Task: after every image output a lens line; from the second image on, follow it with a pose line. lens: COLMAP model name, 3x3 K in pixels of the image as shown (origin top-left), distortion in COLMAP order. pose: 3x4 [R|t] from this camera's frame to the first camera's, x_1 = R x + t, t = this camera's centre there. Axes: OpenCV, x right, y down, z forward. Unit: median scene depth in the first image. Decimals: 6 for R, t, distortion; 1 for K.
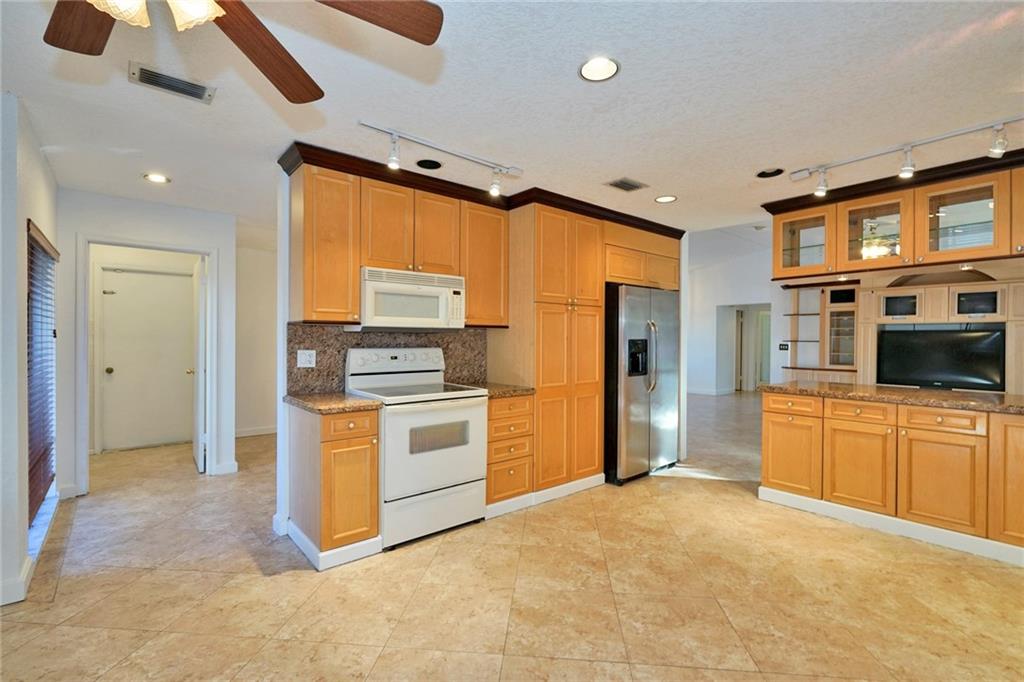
lens RADIAL K [[467.2, 0, 501.9], [0, 467.2, 336.7], [0, 0, 1]] dist [-0.013052, 0.003310]
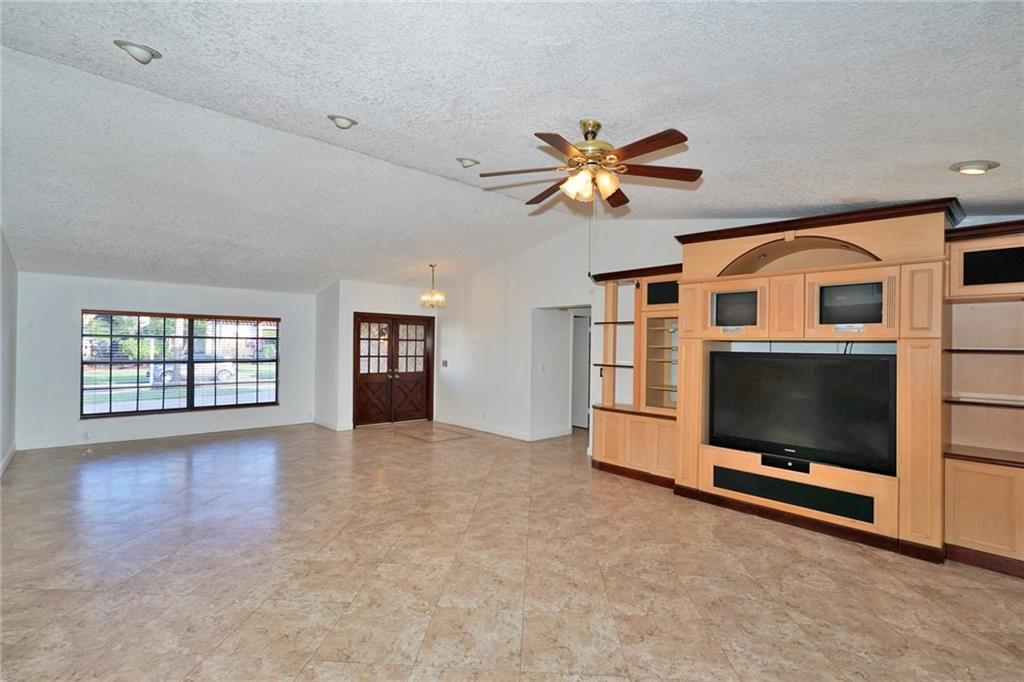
lens RADIAL K [[467.2, 0, 513.0], [0, 467.2, 341.6], [0, 0, 1]] dist [-0.013052, 0.003310]
pose [[0.997890, 0.008136, 0.064417, 1.178593], [-0.008132, 0.999967, -0.000317, -0.052455], [-0.064417, -0.000207, 0.997923, 0.960502]]
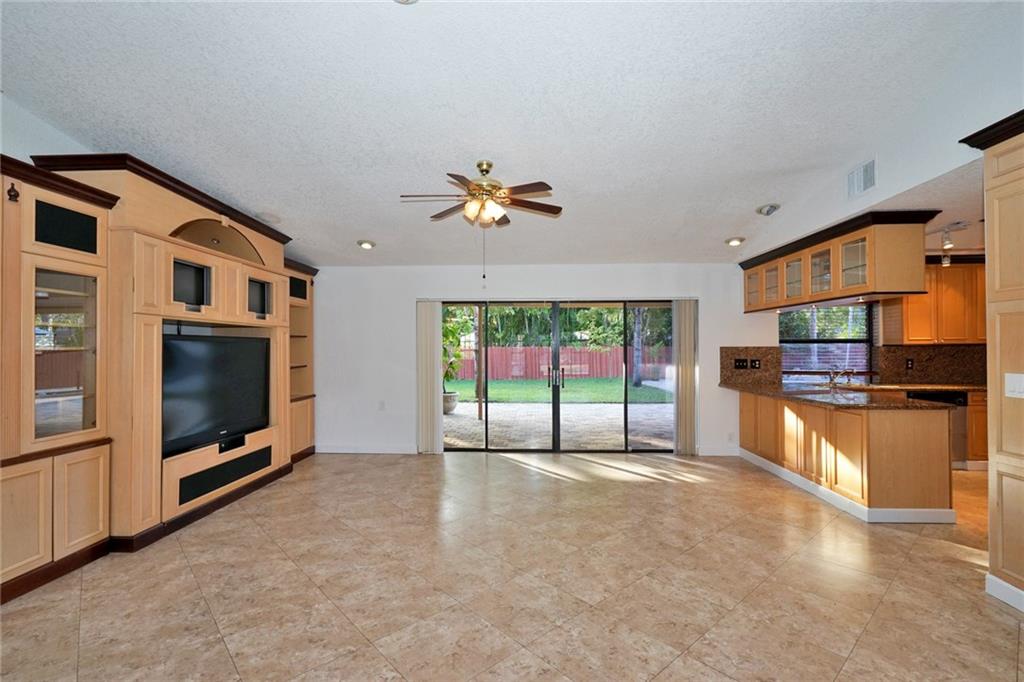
lens RADIAL K [[467.2, 0, 508.5], [0, 467.2, 345.5], [0, 0, 1]] dist [-0.013052, 0.003310]
pose [[-0.747488, -0.000269, 0.664275, 0.632338], [-0.006268, 0.999958, -0.006648, -0.004274], [-0.664246, -0.009133, -0.747458, 2.443118]]
